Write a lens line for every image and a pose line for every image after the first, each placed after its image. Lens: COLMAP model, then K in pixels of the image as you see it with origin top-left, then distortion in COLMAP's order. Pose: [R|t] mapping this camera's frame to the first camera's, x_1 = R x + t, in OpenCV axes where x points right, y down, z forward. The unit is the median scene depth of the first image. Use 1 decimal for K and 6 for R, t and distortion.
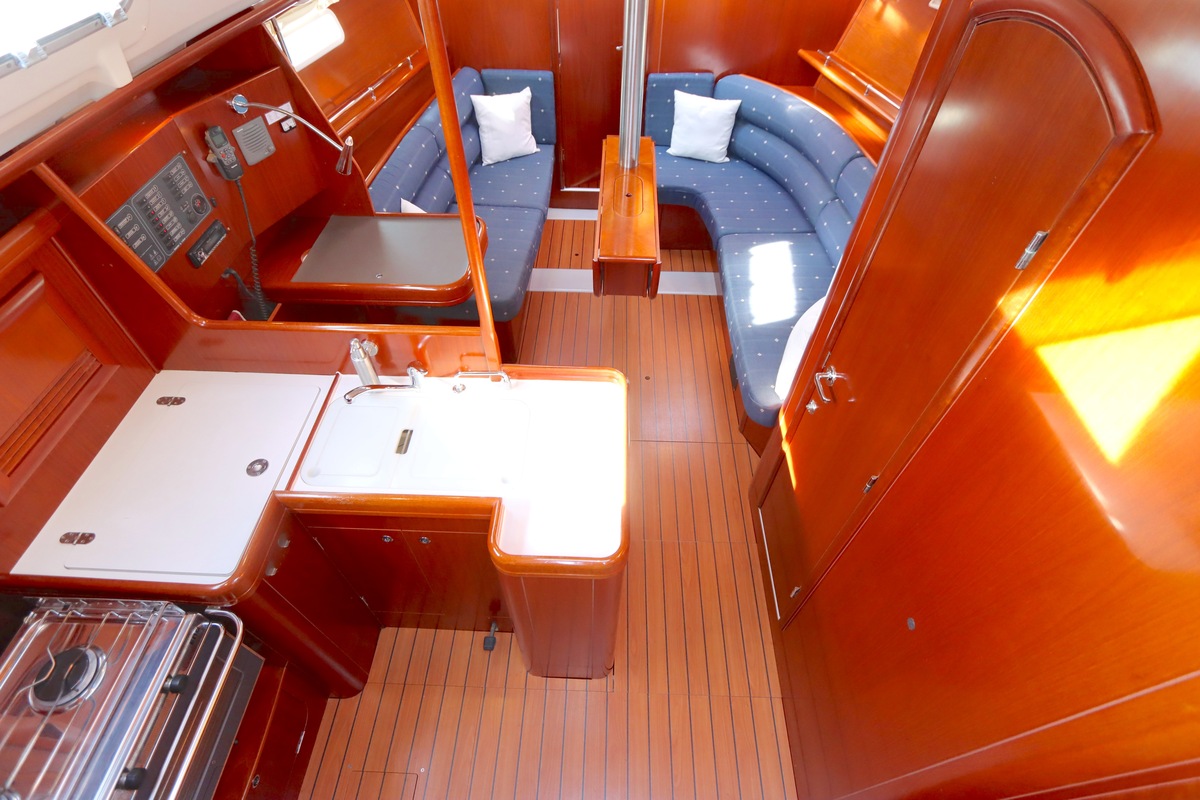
lens RADIAL K [[566.7, 0, 597.1], [0, 566.7, 395.7], [0, 0, 1]] dist [-0.017698, 0.001676]
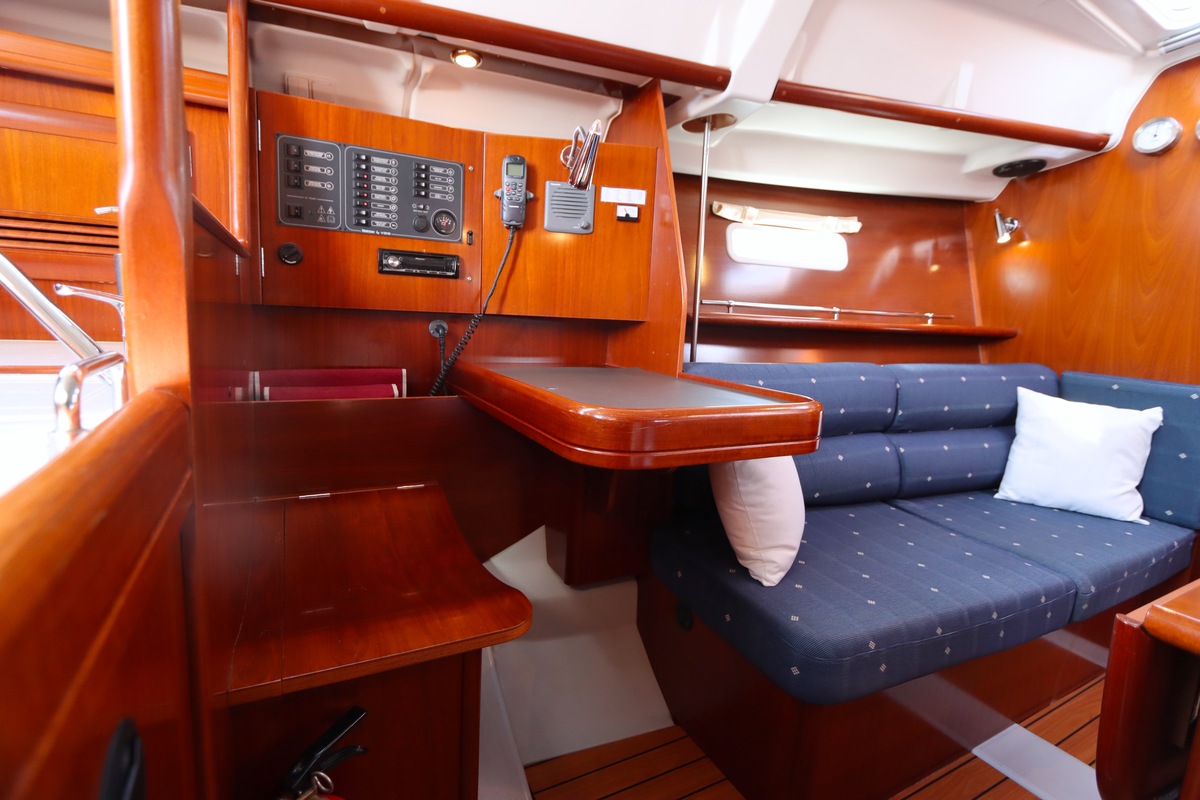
lens RADIAL K [[566.7, 0, 597.1], [0, 566.7, 395.7], [0, 0, 1]] dist [-0.017698, 0.001676]
pose [[0.503964, 0.153317, -0.850008, 0.052648], [-0.687690, 0.666661, -0.287481, -0.056570], [0.522592, 0.729422, 0.441408, 0.519442]]
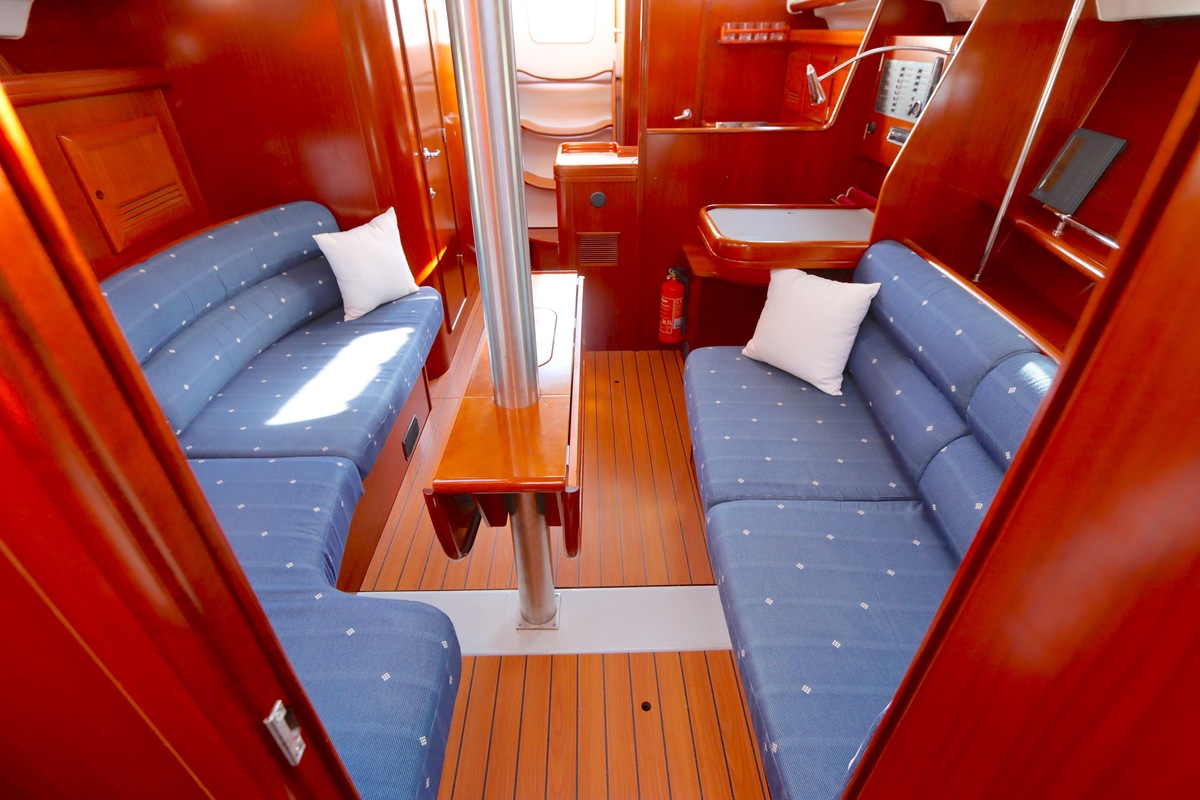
lens RADIAL K [[566.7, 0, 597.1], [0, 566.7, 395.7], [0, 0, 1]] dist [-0.017698, 0.001676]
pose [[-0.998668, 0.030198, -0.041832, 0.009698], [-0.037093, 0.143309, 0.988983, -0.762267], [0.035860, 0.989217, -0.141998, 0.954415]]
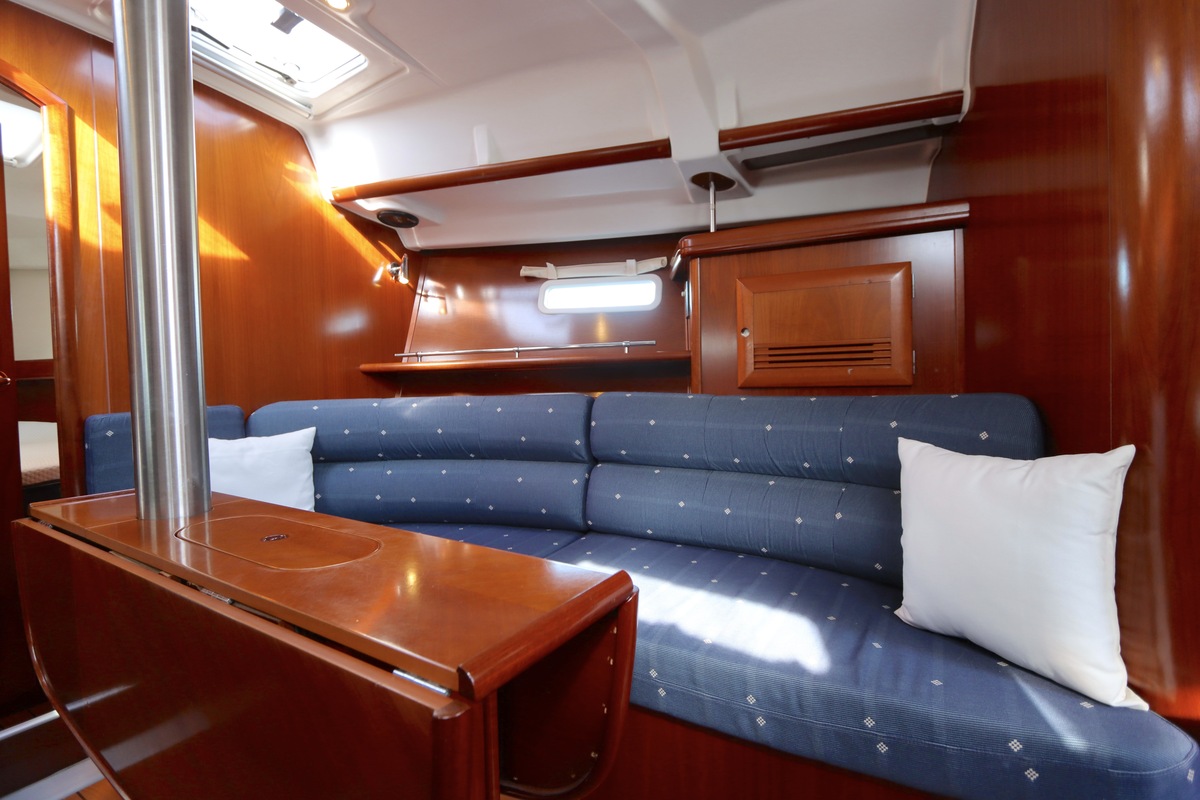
lens RADIAL K [[580.4, 0, 596.0], [0, 580.4, 387.3], [0, 0, 1]] dist [-0.002225, 0.000808]
pose [[0.508799, -0.041218, 0.859898, -0.099977], [0.671760, 0.643681, -0.366624, -0.149600], [-0.538389, 0.764183, 0.355193, 0.617914]]
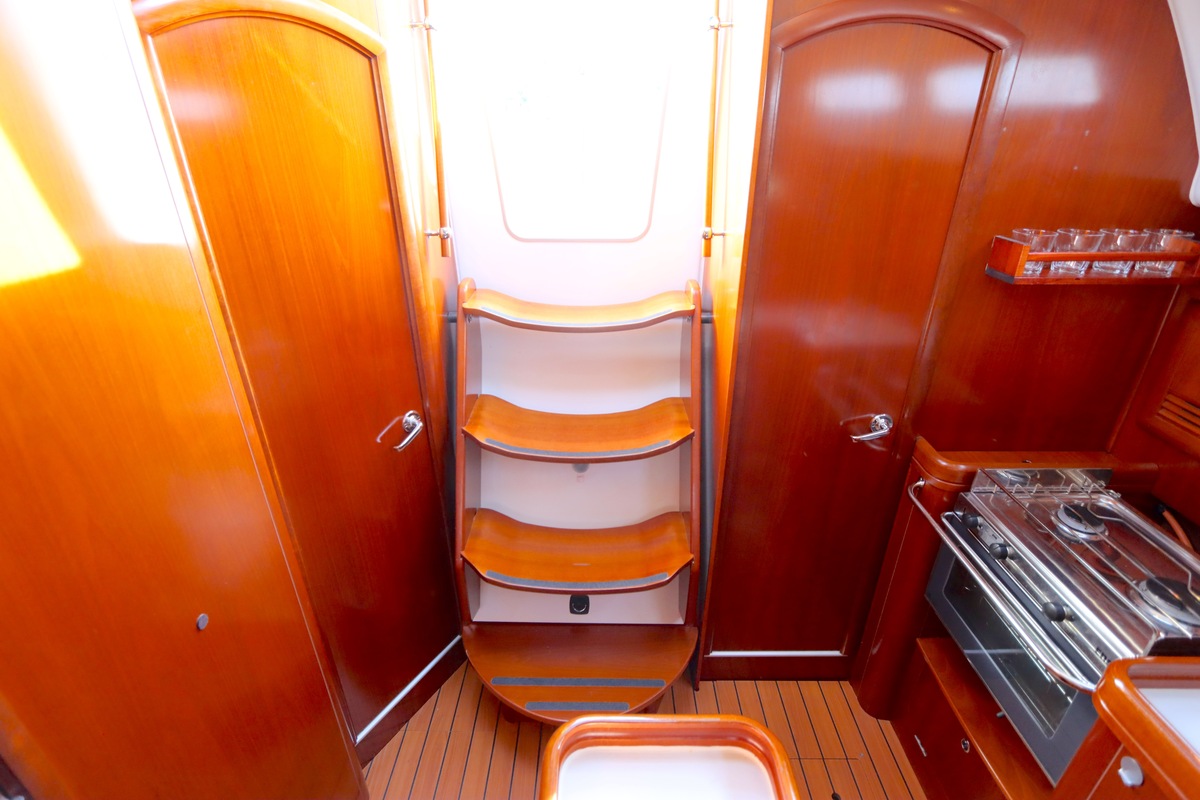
lens RADIAL K [[566.7, 0, 597.1], [0, 566.7, 395.7], [0, 0, 1]] dist [-0.017698, 0.001676]
pose [[-0.999742, 0.010694, -0.020016, 0.004068], [-0.016433, 0.267122, 0.963523, -0.163011], [0.015650, 0.963603, -0.266878, 0.325940]]
